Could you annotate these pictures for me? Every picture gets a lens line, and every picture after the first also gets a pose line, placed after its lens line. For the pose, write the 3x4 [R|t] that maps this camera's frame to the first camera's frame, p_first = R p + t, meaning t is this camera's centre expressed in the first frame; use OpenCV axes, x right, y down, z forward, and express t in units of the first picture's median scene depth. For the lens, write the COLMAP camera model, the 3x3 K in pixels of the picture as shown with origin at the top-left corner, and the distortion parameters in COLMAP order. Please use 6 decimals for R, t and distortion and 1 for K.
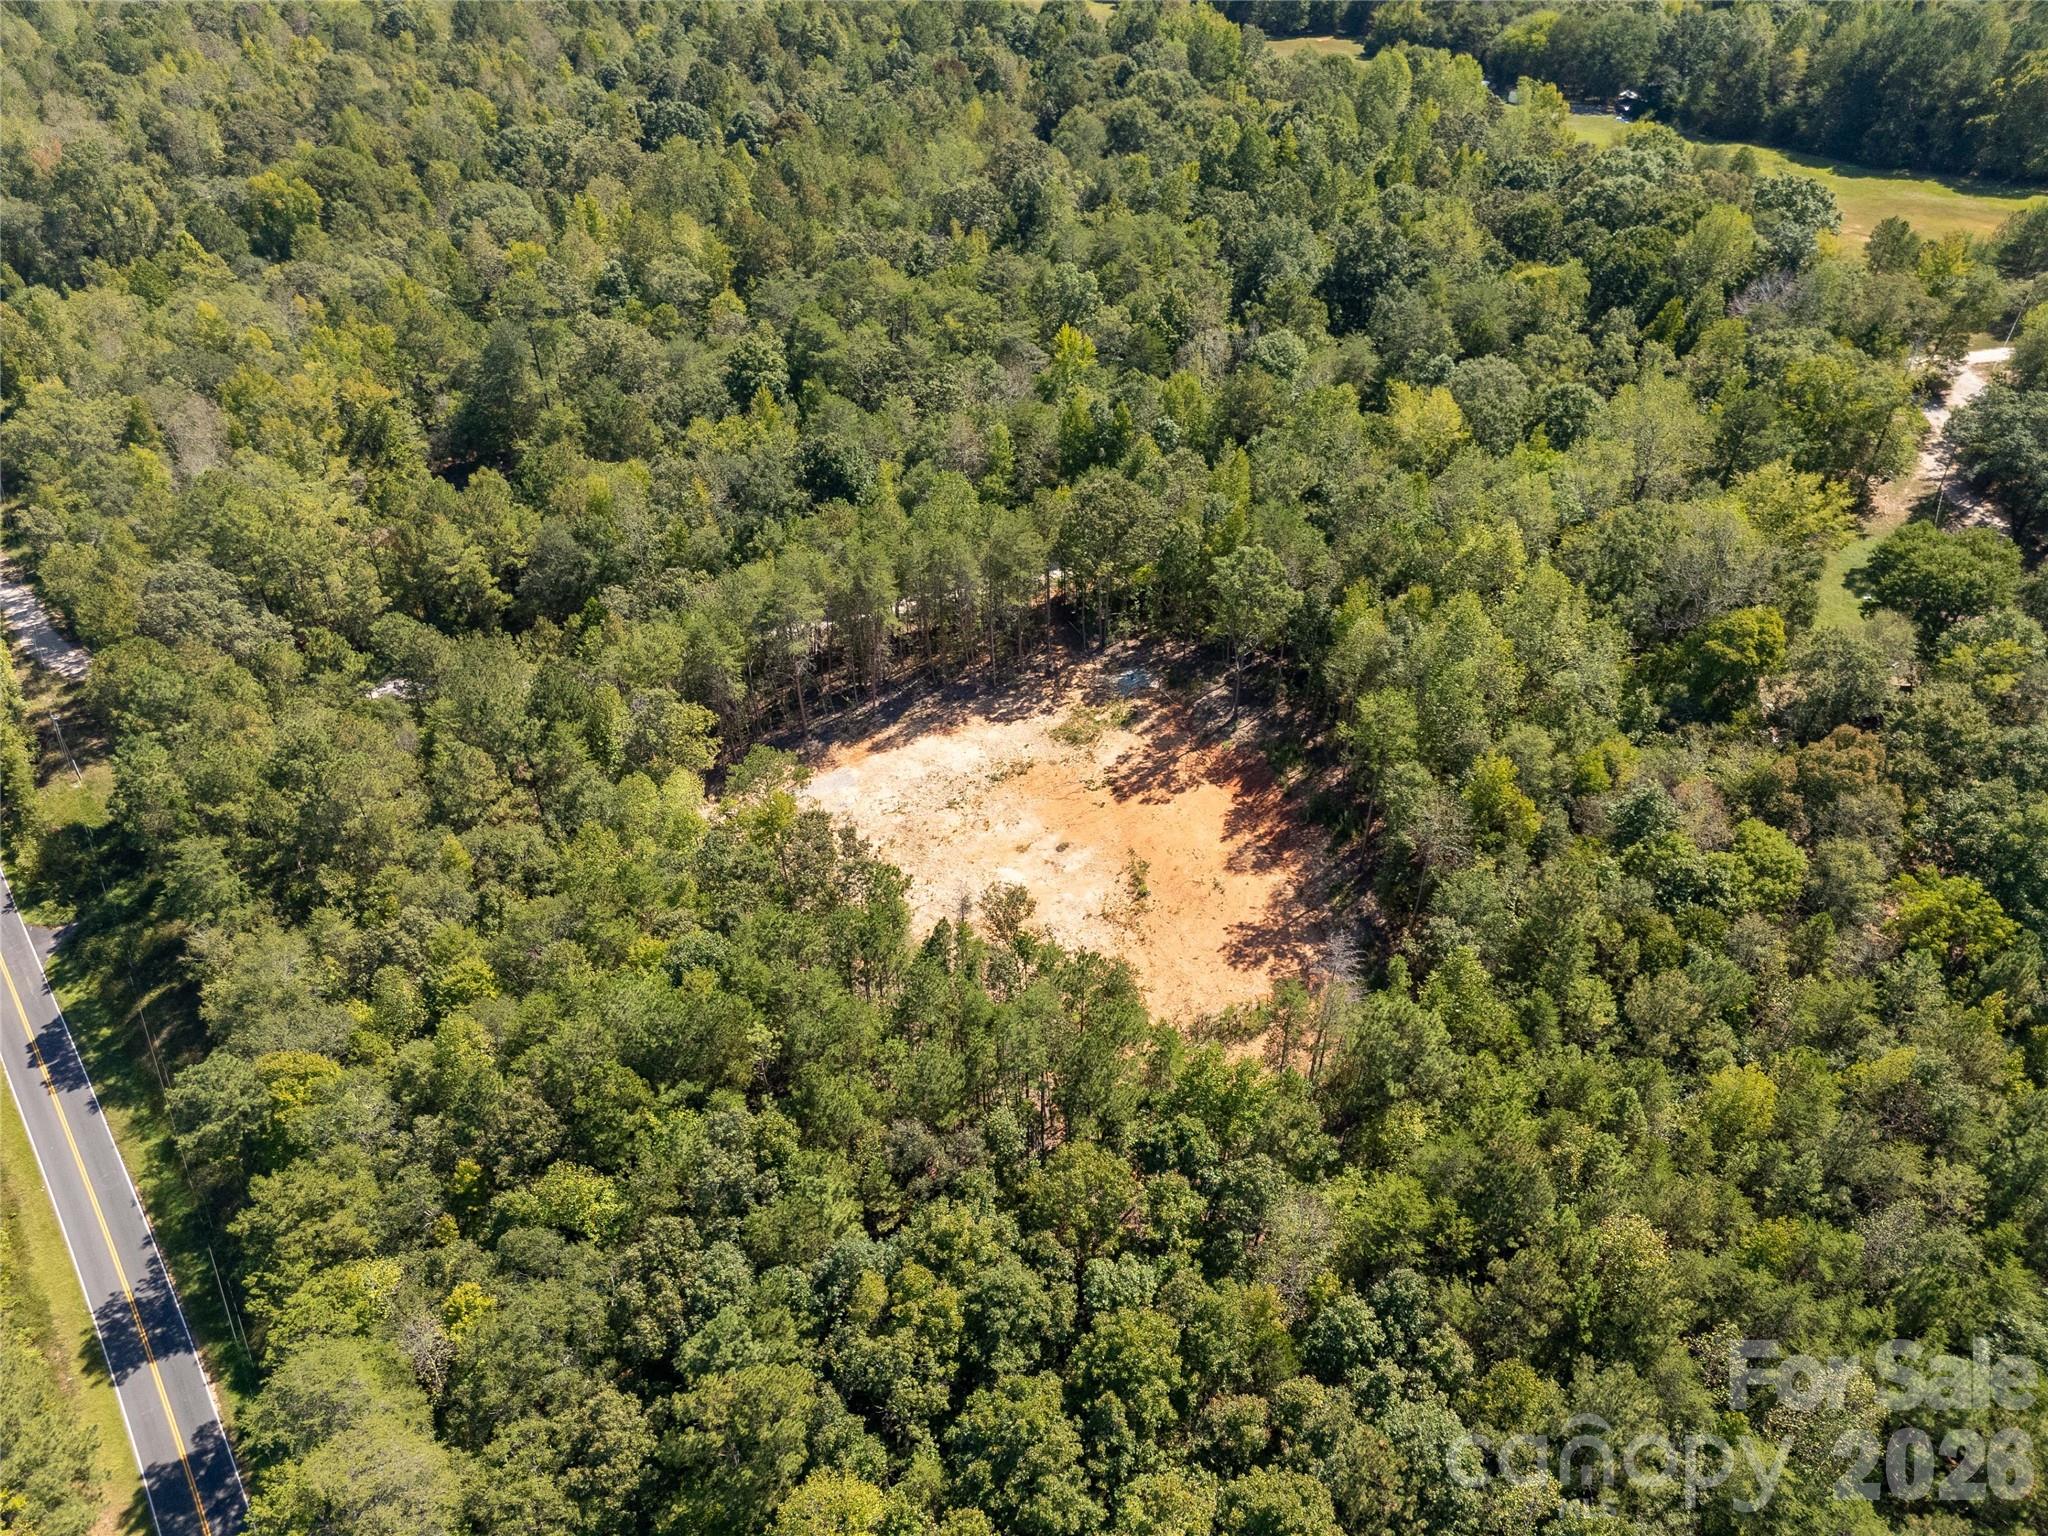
lens RADIAL K [[1500.1, 0, 1027.9], [0, 1500.1, 765.8], [0, 0, 1]] dist [0.082884, -0.101087]
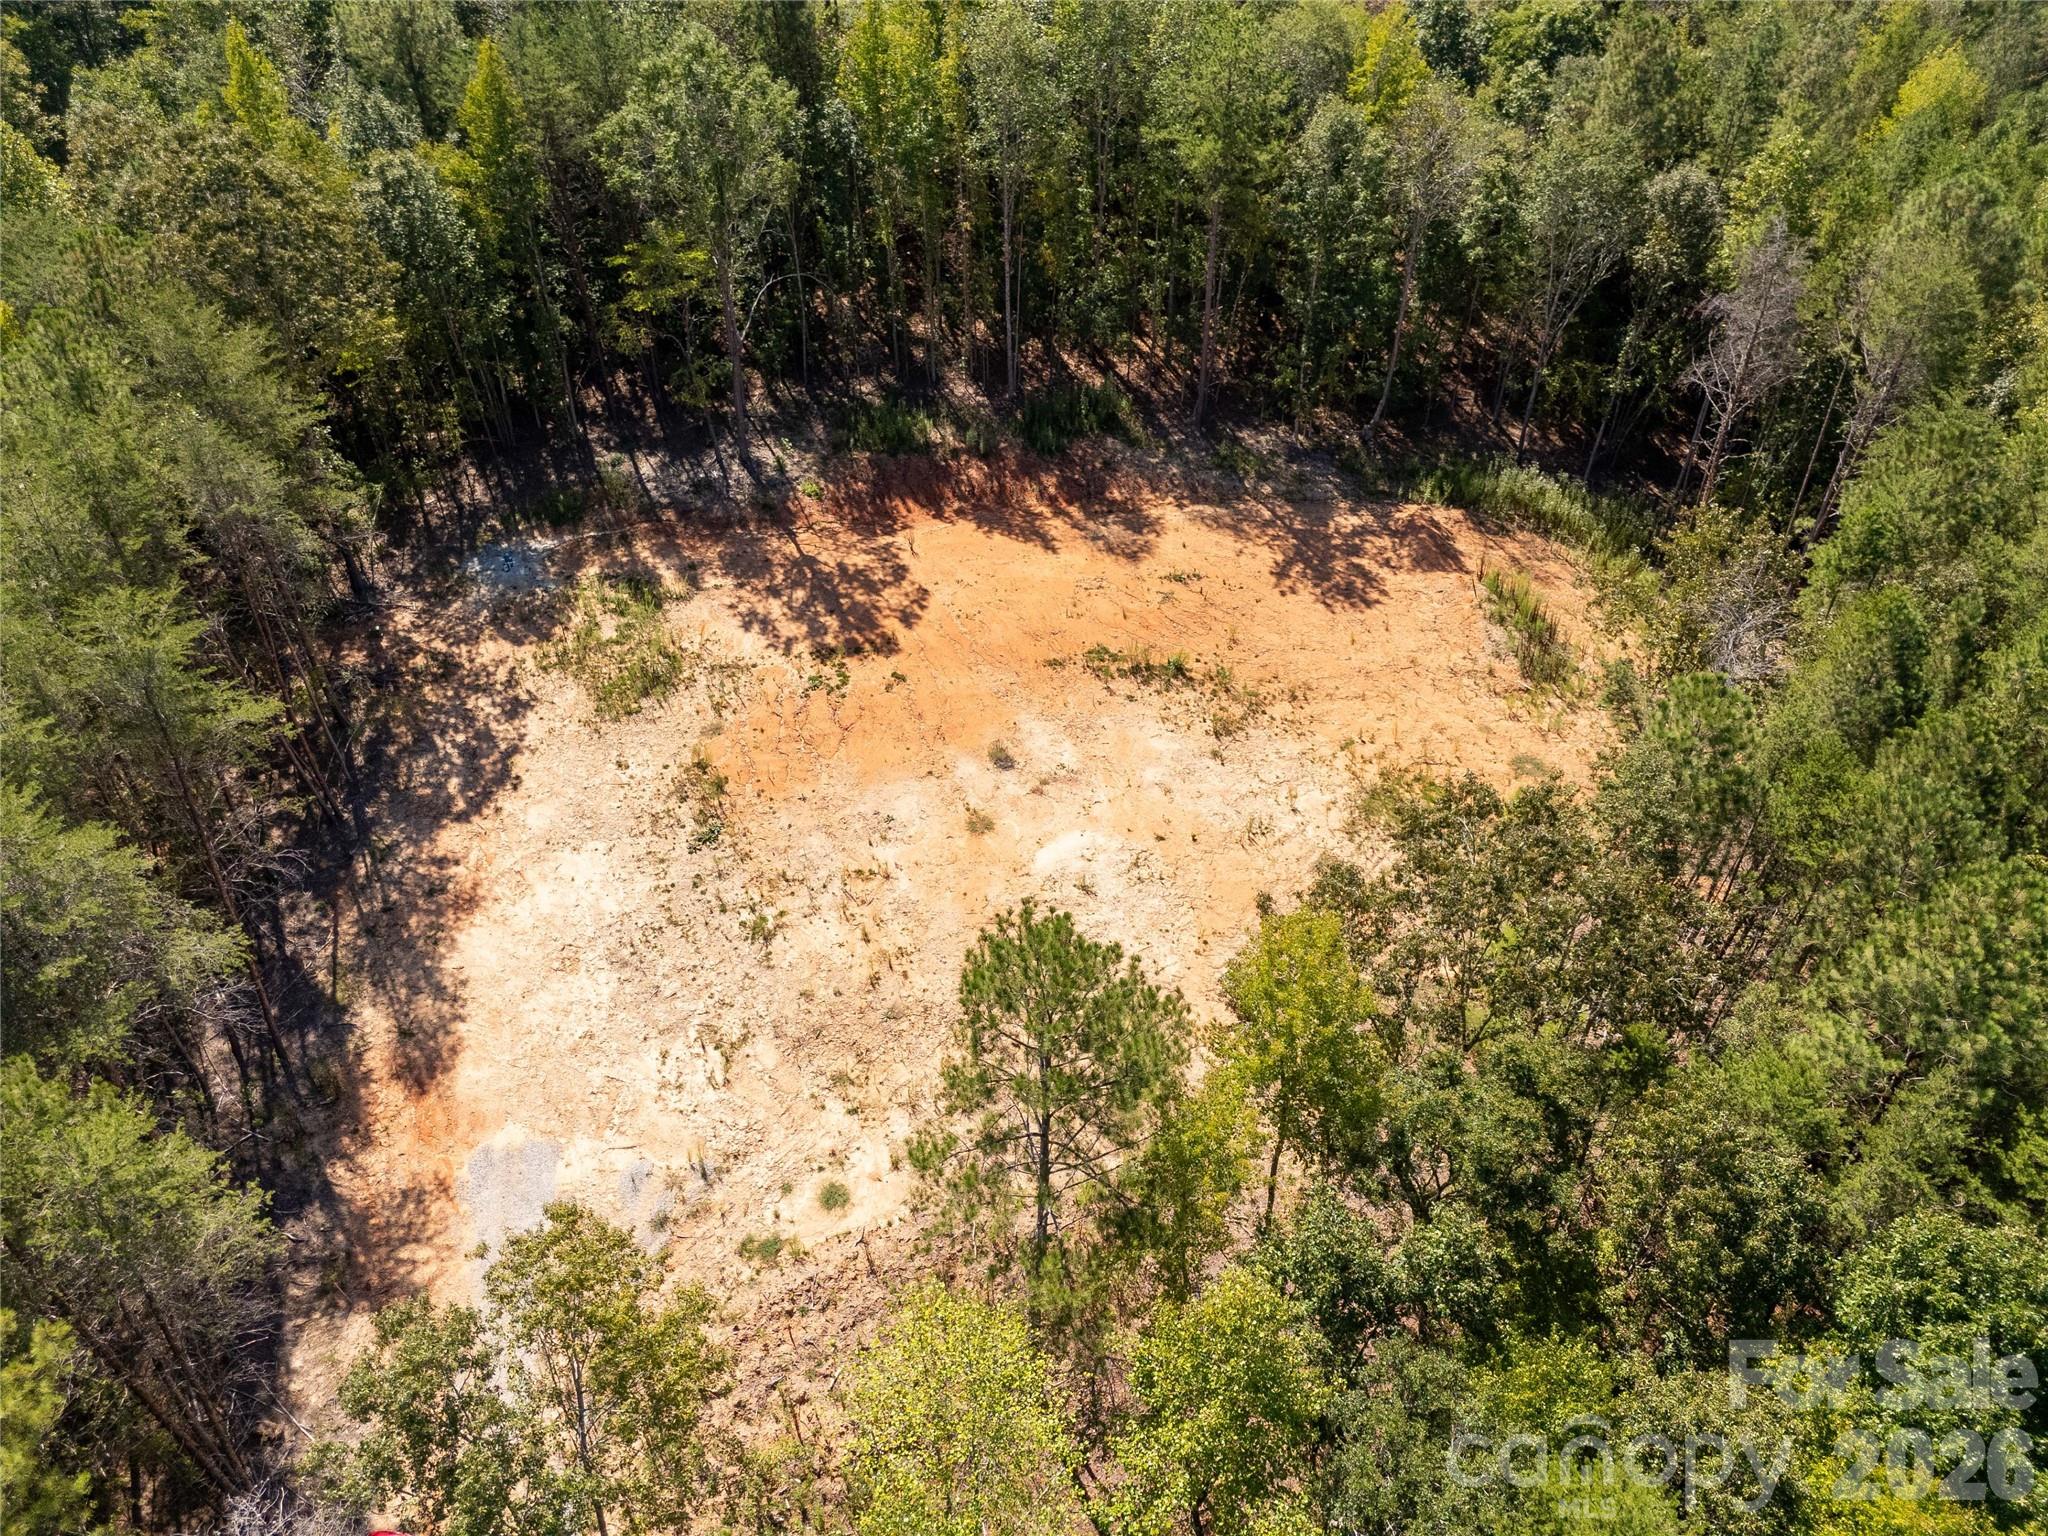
lens RADIAL K [[1500.1, 0, 1007.0], [0, 1500.1, 766.6], [0, 0, 1]] dist [0.082884, -0.101087]
pose [[0.184660, -0.633732, 0.751188, -0.299039], [0.613704, 0.671352, 0.415516, -0.122000], [-0.767638, 0.384278, 0.512896, 0.736178]]
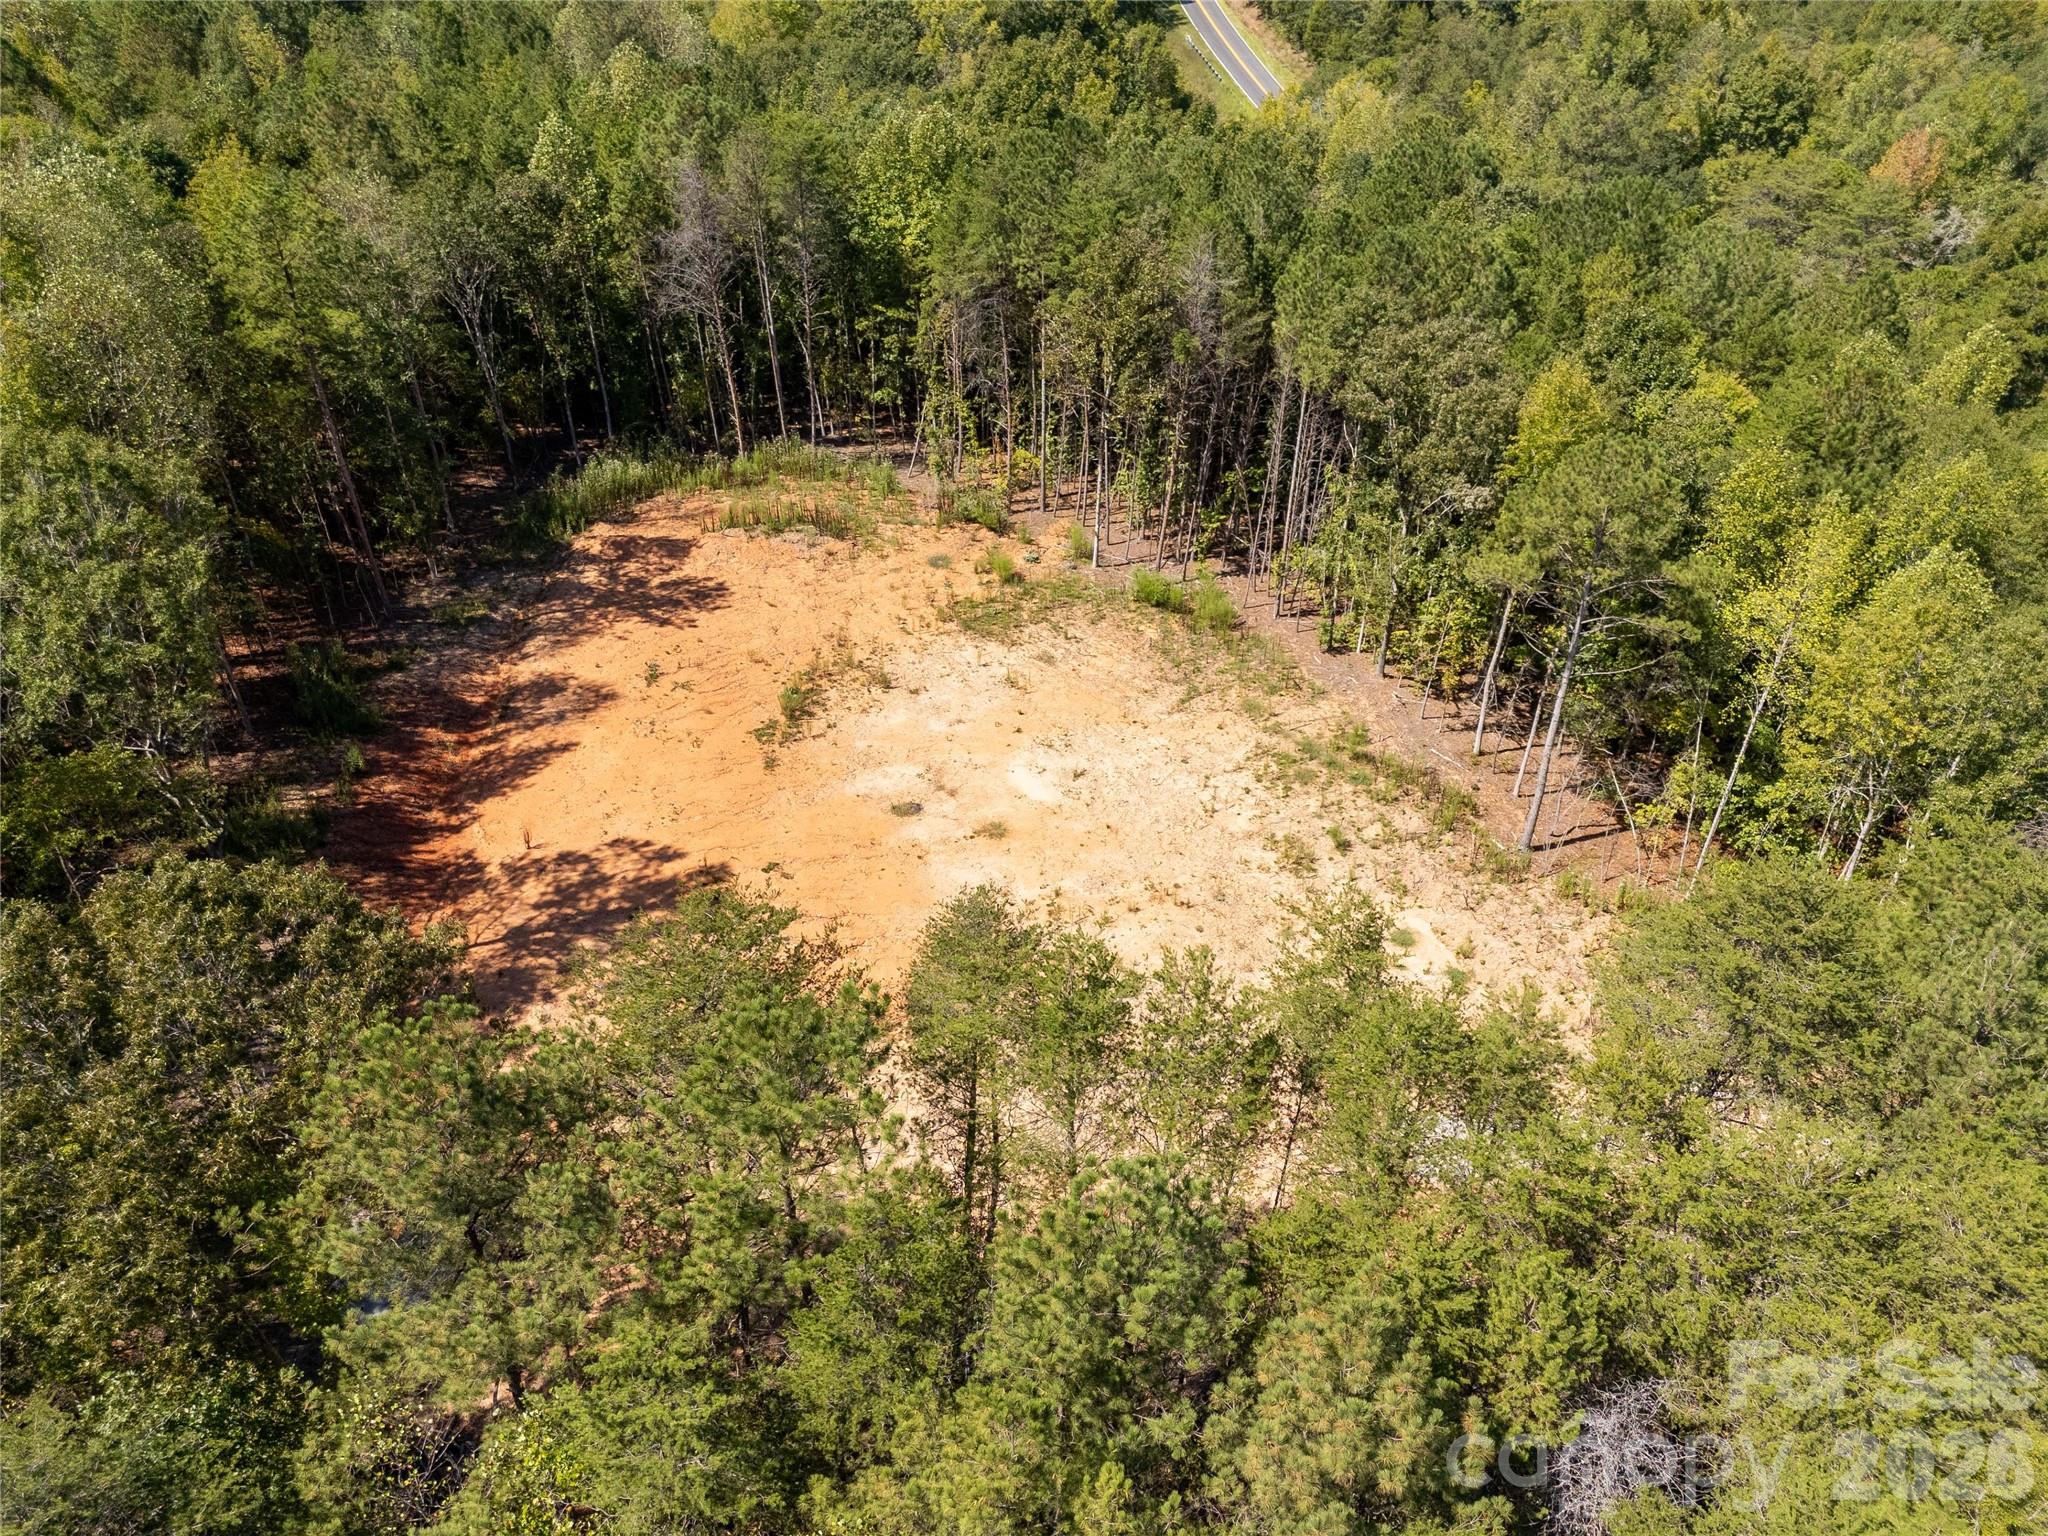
lens RADIAL K [[1500.1, 0, 1010.1], [0, 1500.1, 765.2], [0, 0, 1]] dist [0.082884, -0.101087]
pose [[-0.972902, -0.132557, 0.189446, -0.086195], [0.152359, 0.248767, 0.956505, -0.355285], [-0.173919, 0.959450, -0.221830, 1.032745]]
